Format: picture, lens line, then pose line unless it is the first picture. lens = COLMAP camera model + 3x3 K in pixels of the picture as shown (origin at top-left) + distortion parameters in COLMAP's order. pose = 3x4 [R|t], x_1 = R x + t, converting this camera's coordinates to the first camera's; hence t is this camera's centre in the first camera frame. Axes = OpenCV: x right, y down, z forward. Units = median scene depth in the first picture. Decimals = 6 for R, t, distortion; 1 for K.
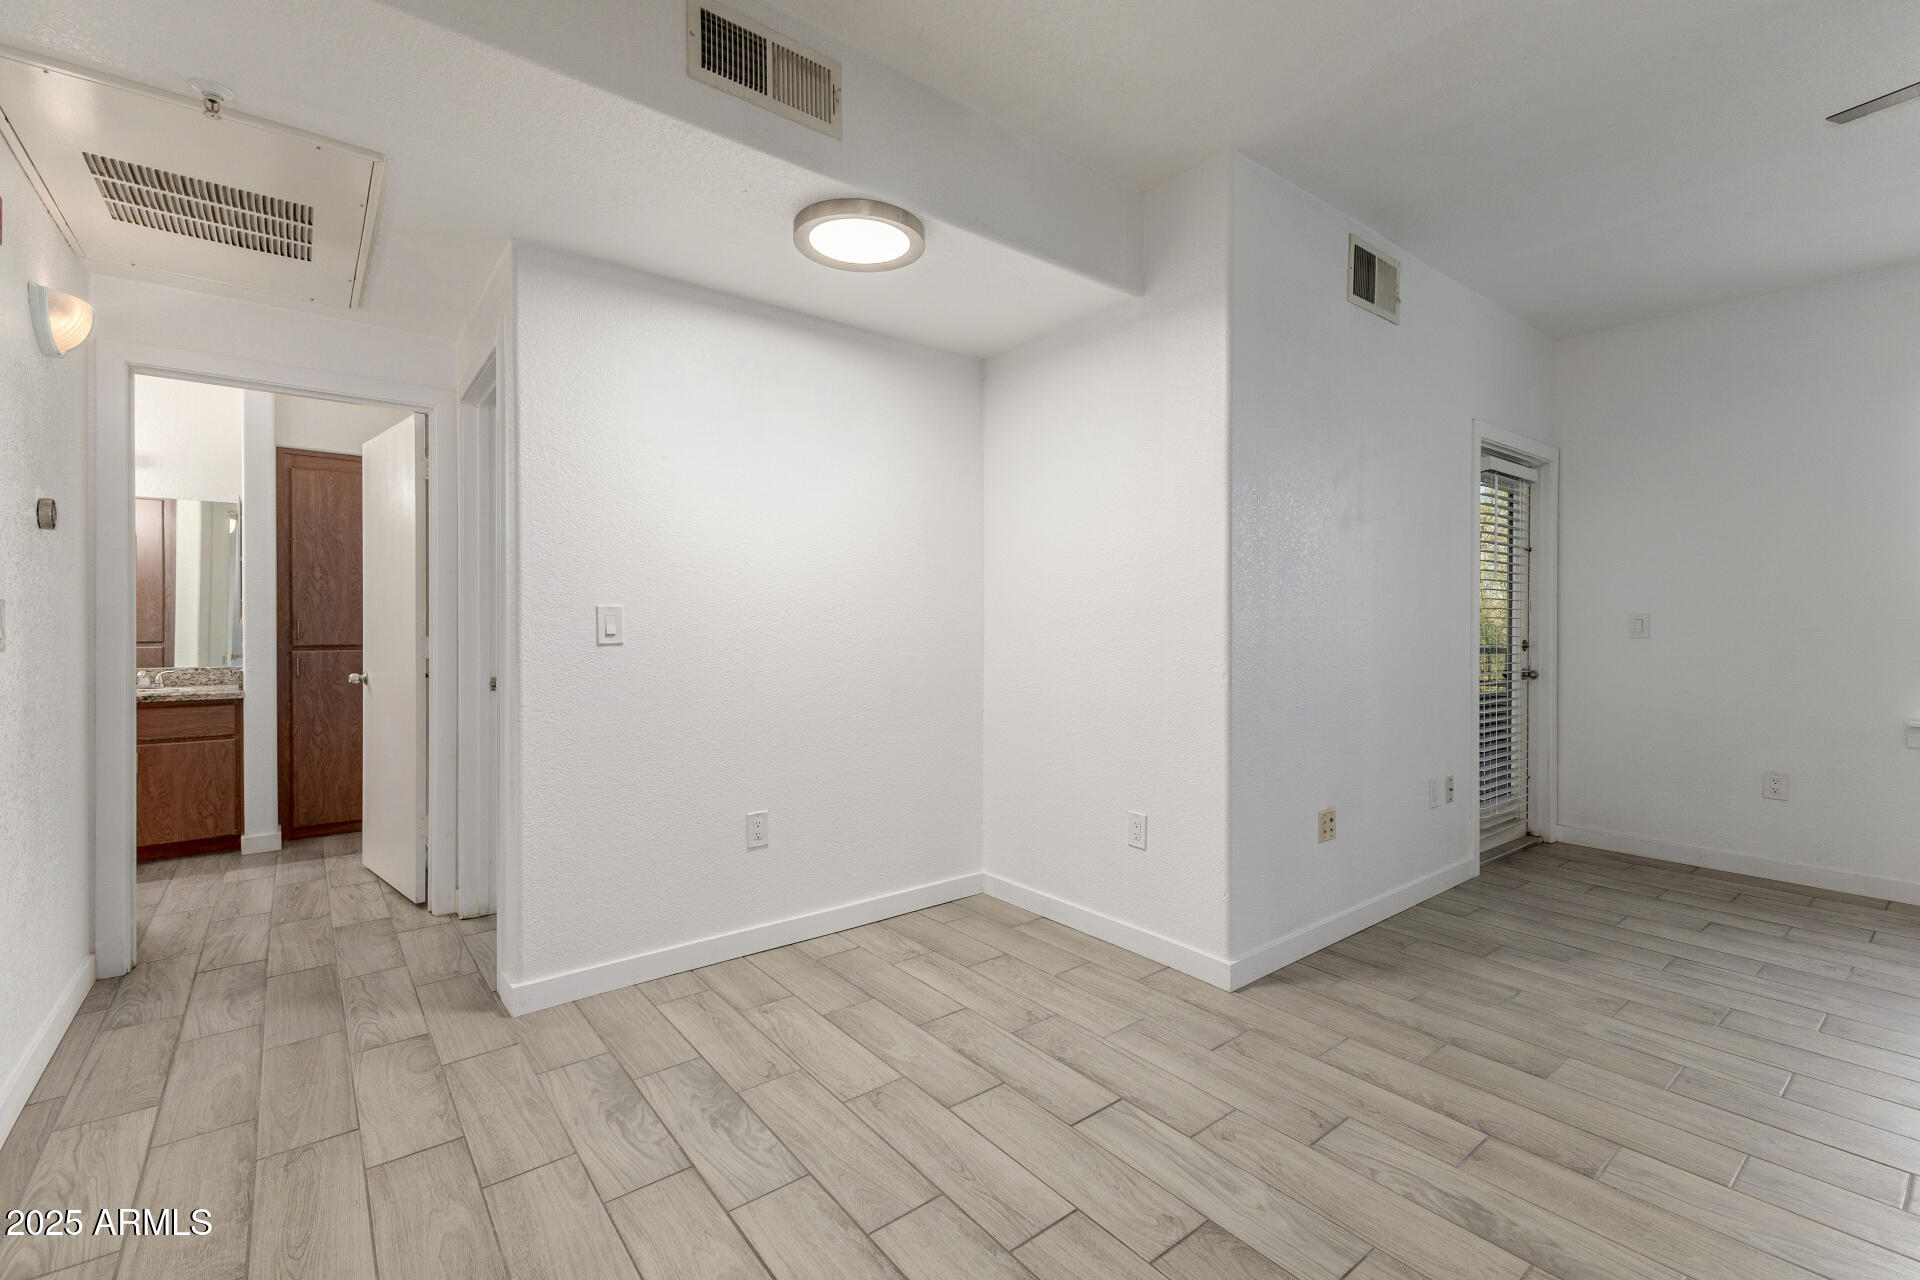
lens RADIAL K [[828.5, 0, 962.8], [0, 828.5, 628.9], [0, 0, 1]] dist [0.010757, -0.000312]
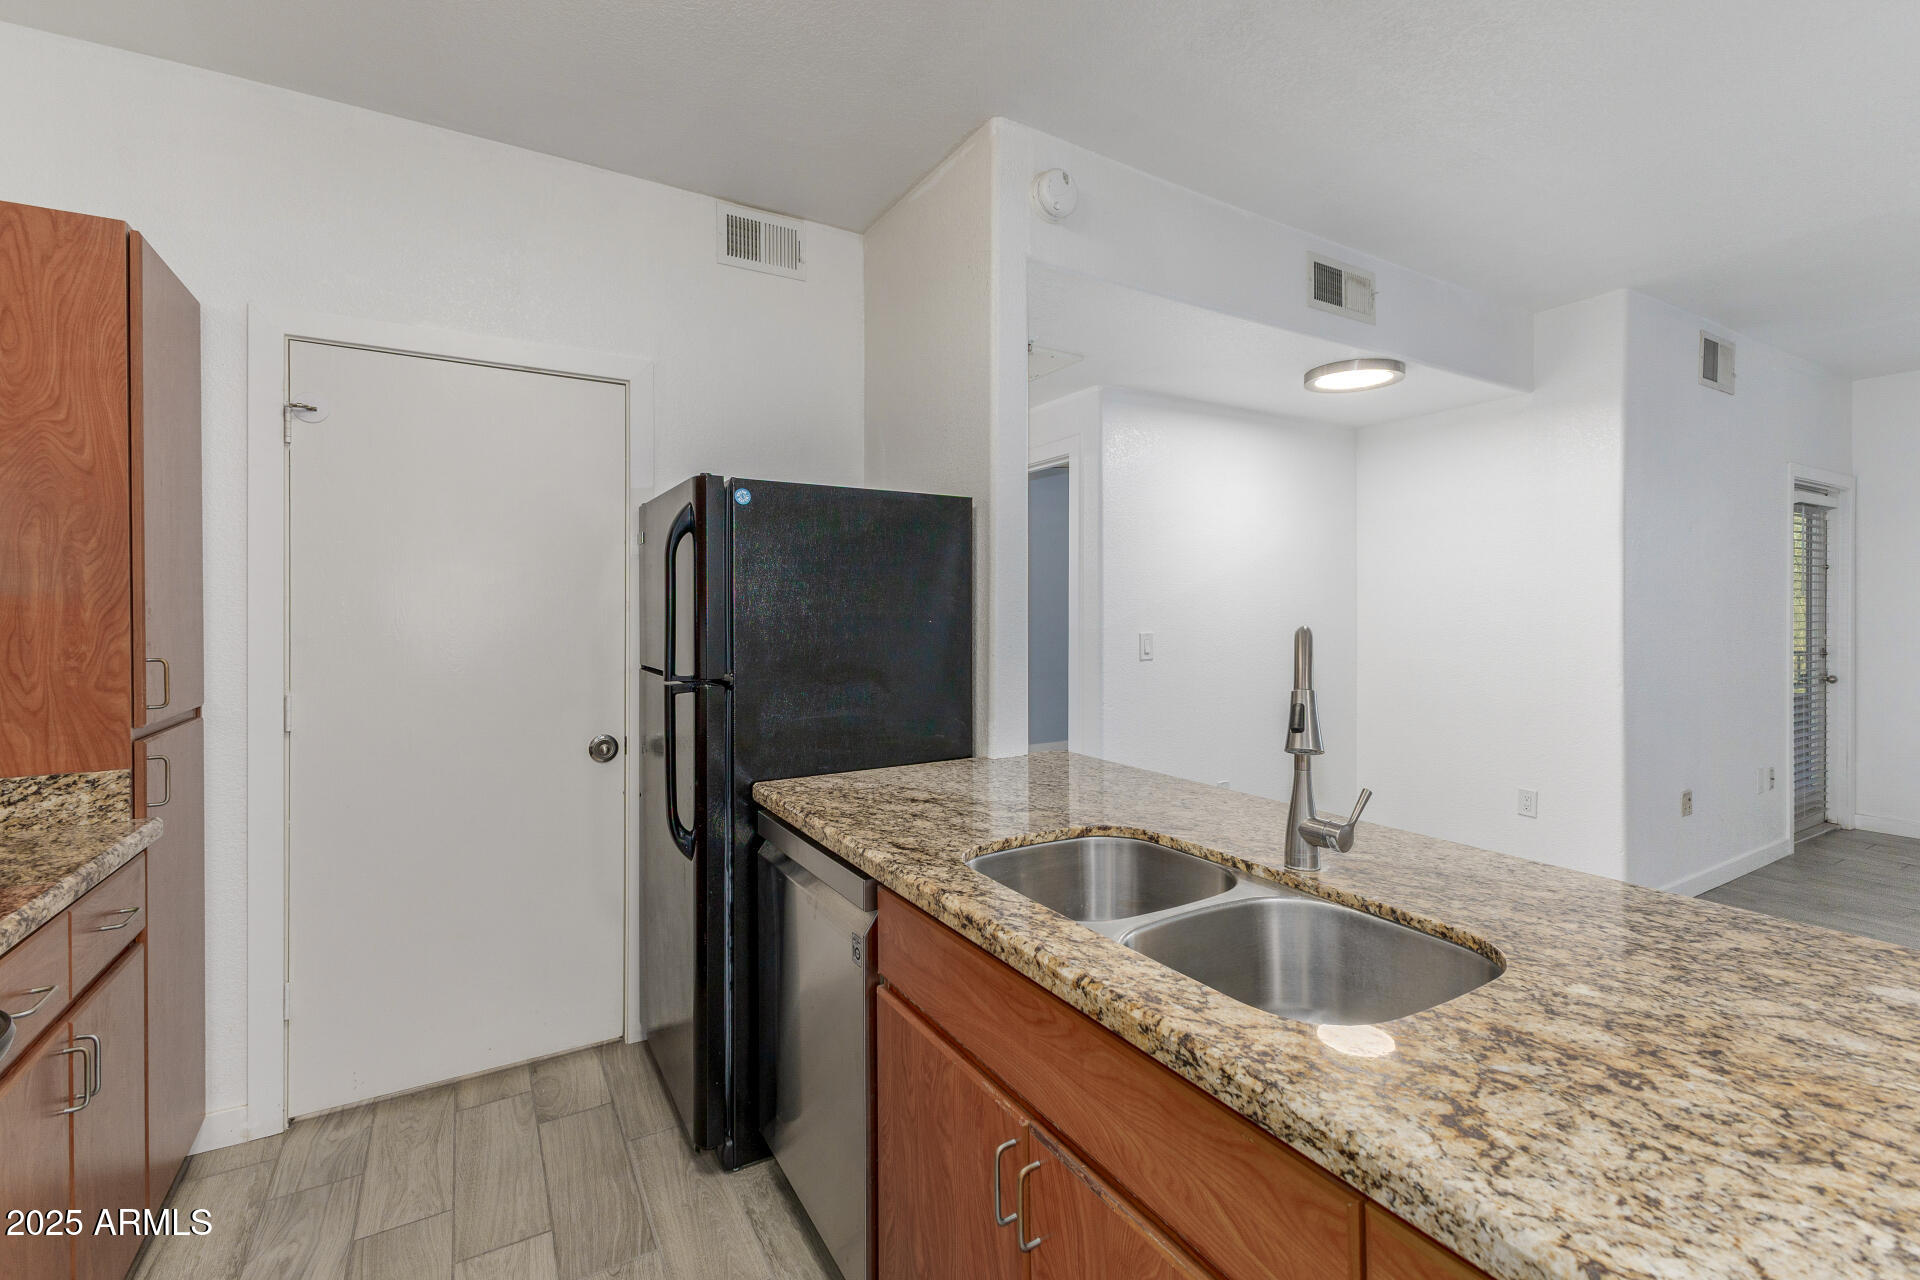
lens RADIAL K [[811.4, 0, 957.2], [0, 811.4, 617.7], [0, 0, 1]] dist [0.003303, 0.000075]
pose [[0.989092, -0.003760, -0.147249, -0.523457], [0.003826, 0.999993, 0.000171, -0.053913], [0.147247, -0.000733, 0.989099, -0.423602]]
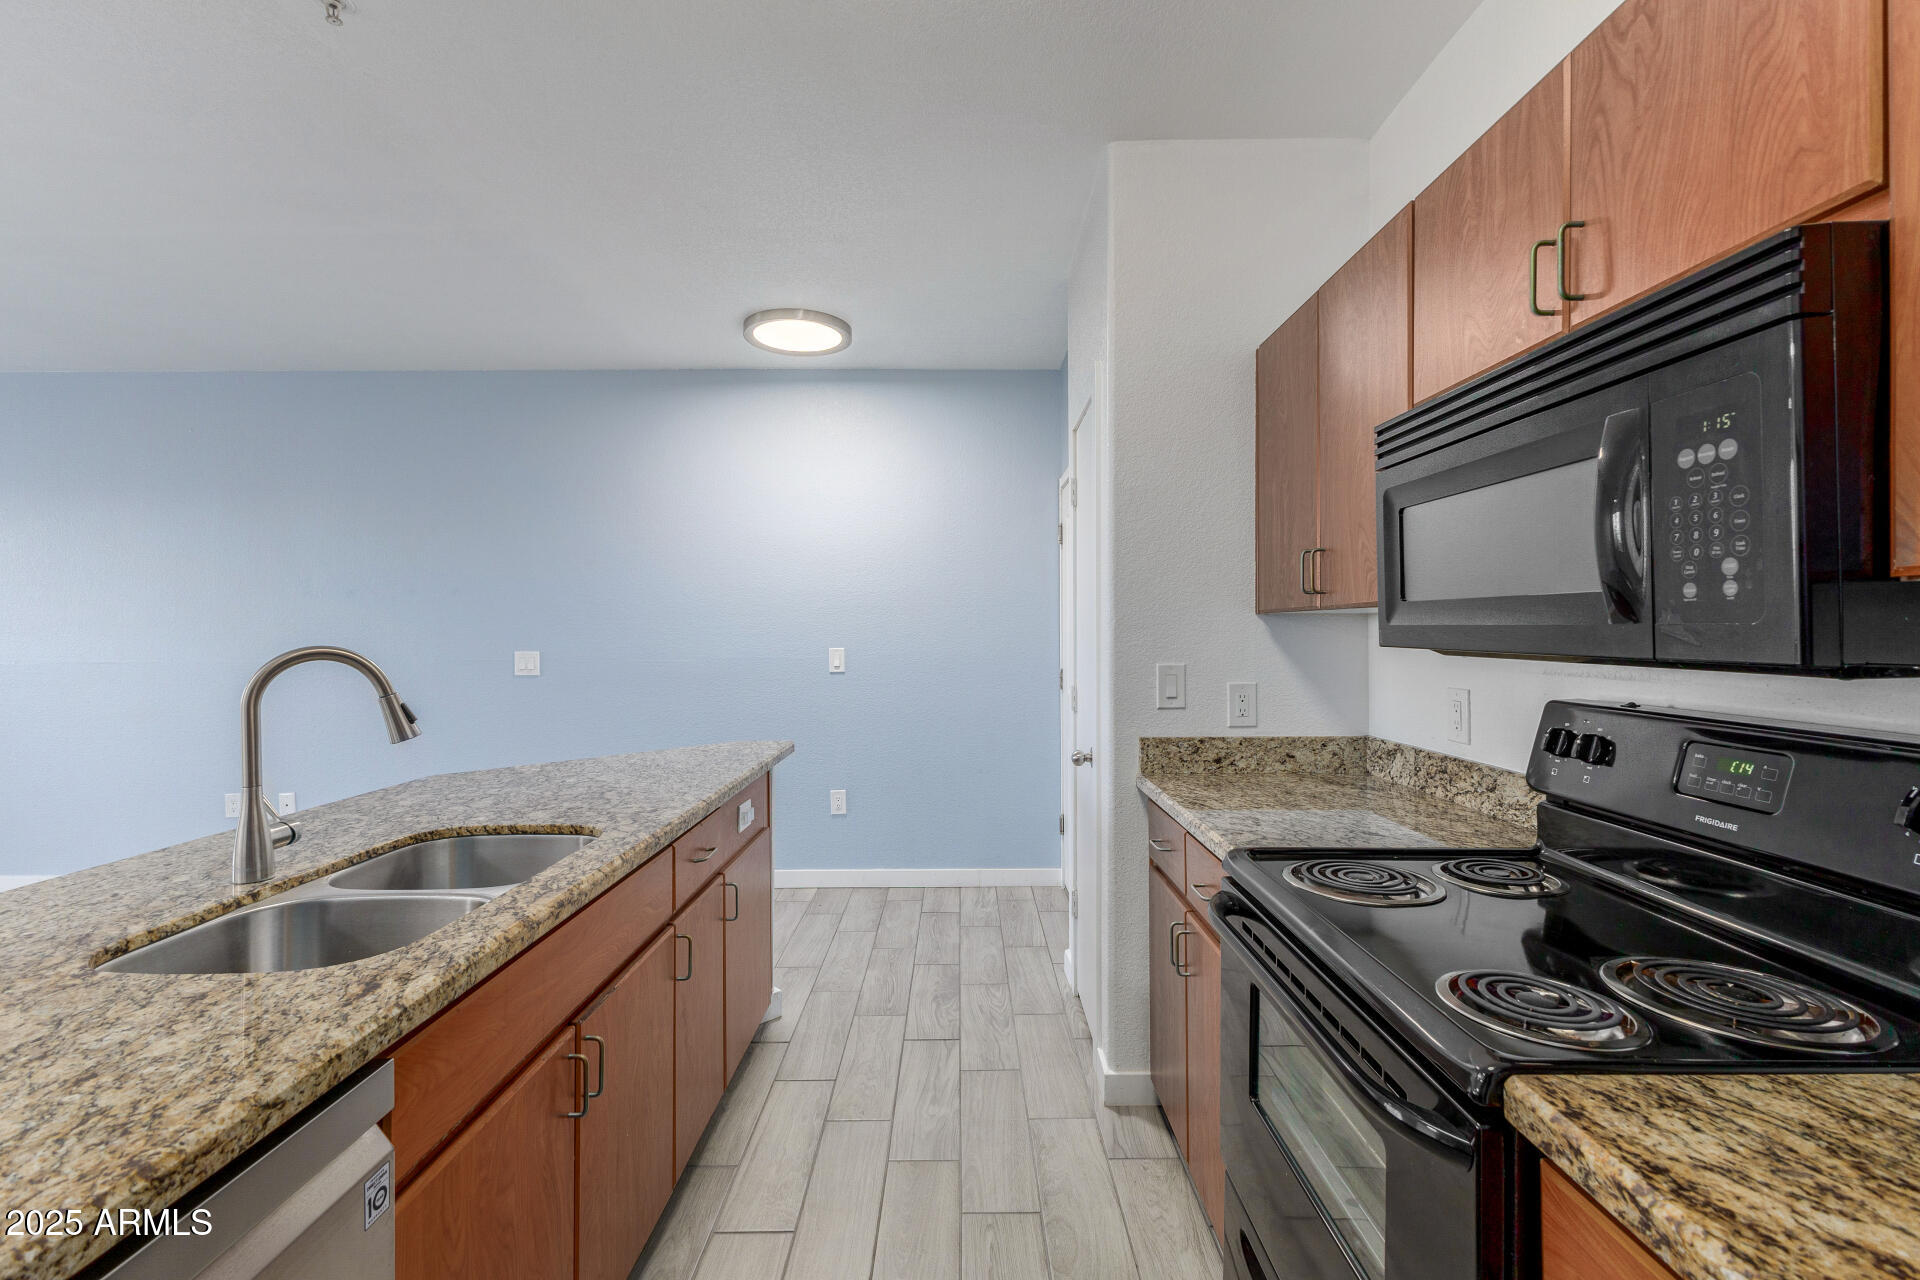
lens RADIAL K [[837.1, 0, 948.6], [0, 837.1, 633.4], [0, 0, 1]] dist [0.016988, -0.004223]
pose [[-0.757090, 0.000746, 0.653310, -1.062215], [0.007348, 0.999946, 0.007374, -0.056979], [-0.653269, 0.010383, -0.757054, 0.205664]]
